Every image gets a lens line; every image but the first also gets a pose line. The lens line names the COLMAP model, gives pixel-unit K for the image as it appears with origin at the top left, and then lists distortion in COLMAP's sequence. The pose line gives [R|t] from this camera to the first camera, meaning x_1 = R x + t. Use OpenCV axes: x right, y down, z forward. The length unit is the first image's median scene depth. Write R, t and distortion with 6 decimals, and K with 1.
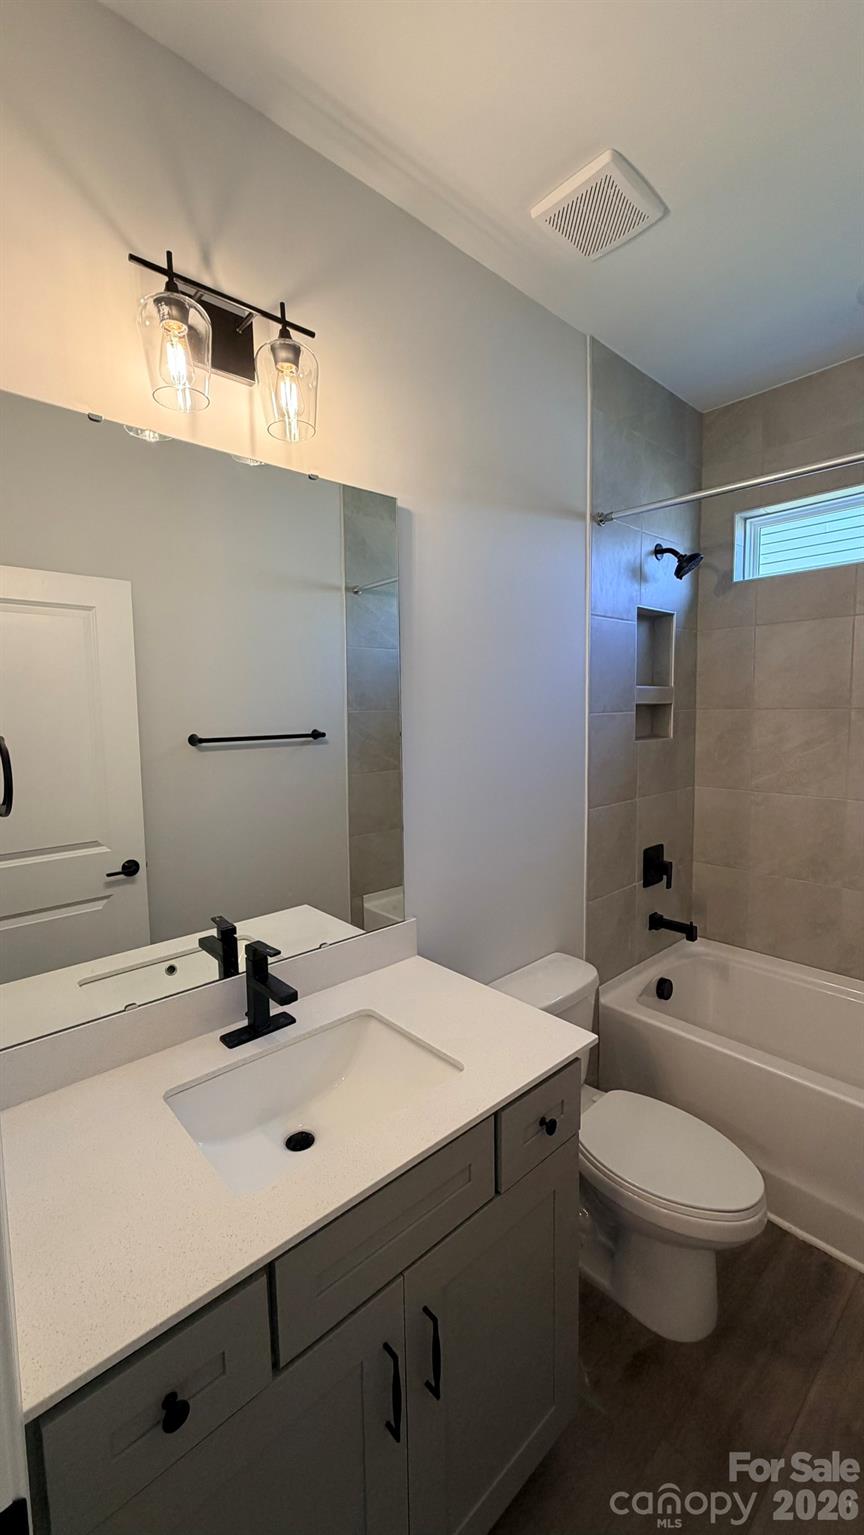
lens RADIAL K [[604.8, 0, 432.4], [0, 604.8, 762.5], [0, 0, 1]] dist [-0.002580, 0.000778]
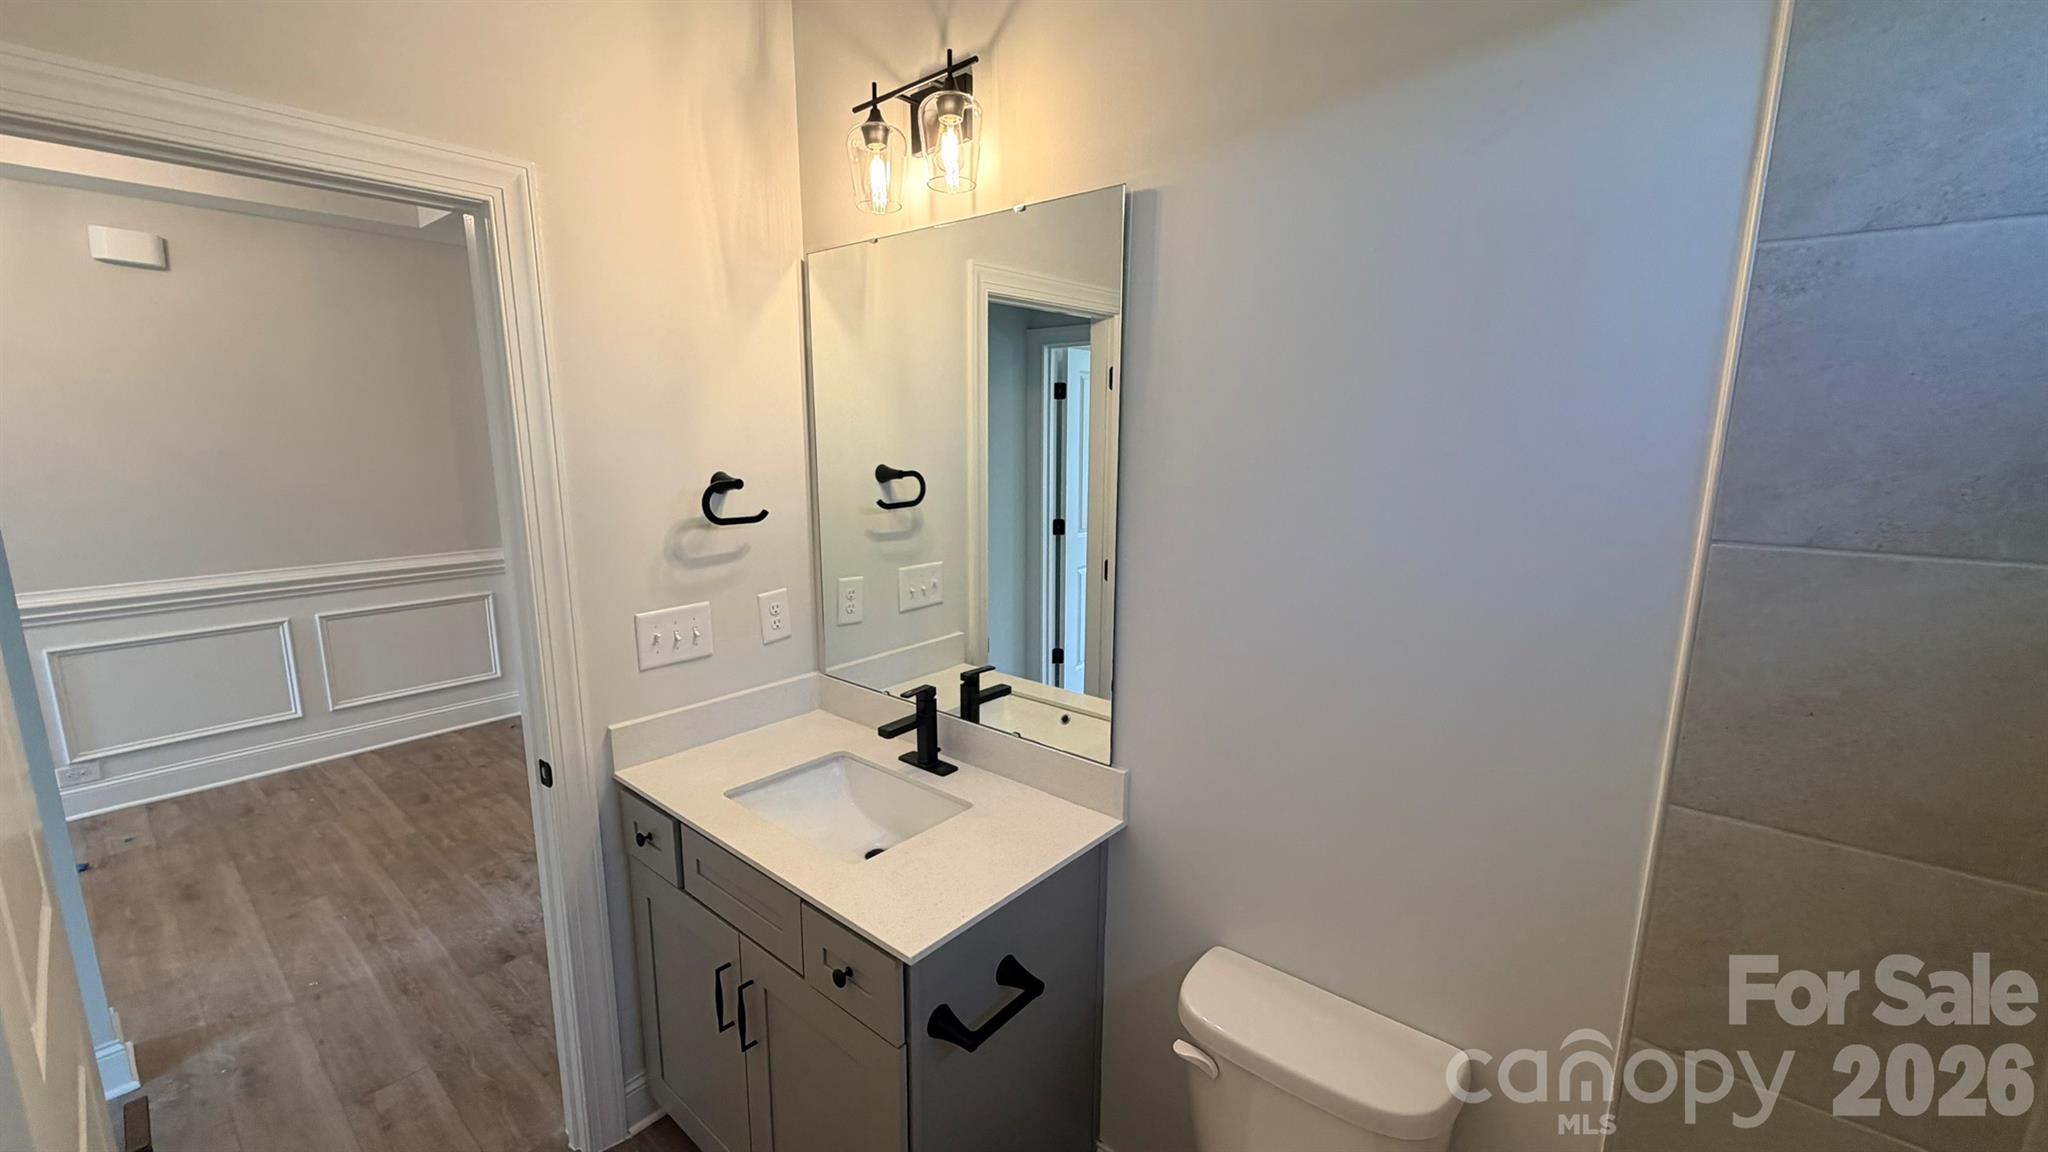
lens RADIAL K [[806.9, 0, 1026.8], [0, 806.9, 579.7], [0, 0, 1]] dist [-0.002580, 0.000778]
pose [[0.127493, 0.184681, -0.974494, 0.546207], [-0.091769, 0.980494, 0.173812, -0.078071], [0.987585, 0.067268, 0.141954, 0.467143]]
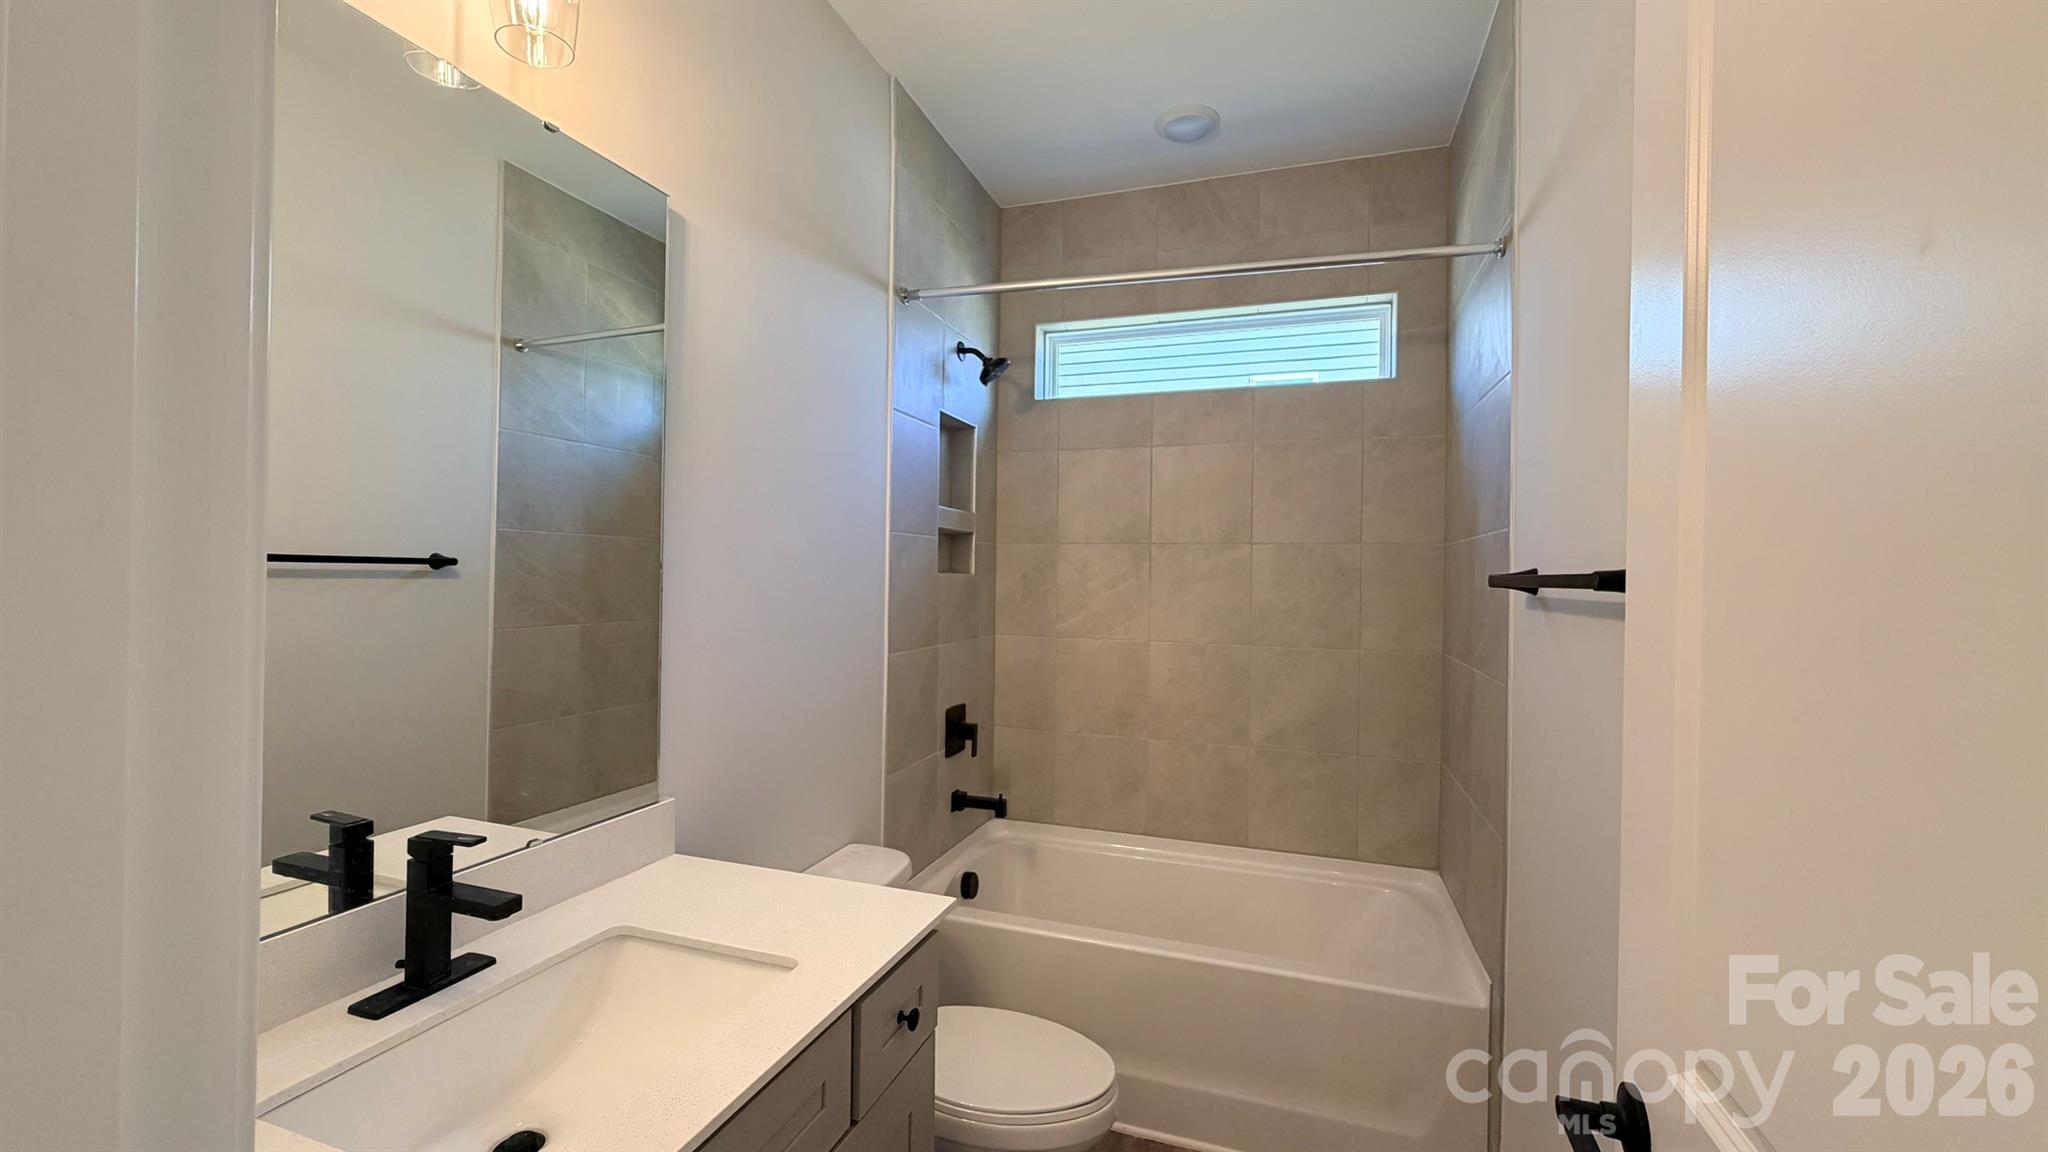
lens RADIAL K [[806.9, 0, 1021.6], [0, 806.9, 574.3], [0, 0, 1]] dist [-0.002580, 0.000778]
pose [[0.878681, 0.026547, 0.476670, -0.080665], [0.015159, 0.996398, -0.083435, 0.058055], [-0.477168, 0.080538, 0.875114, 0.000392]]
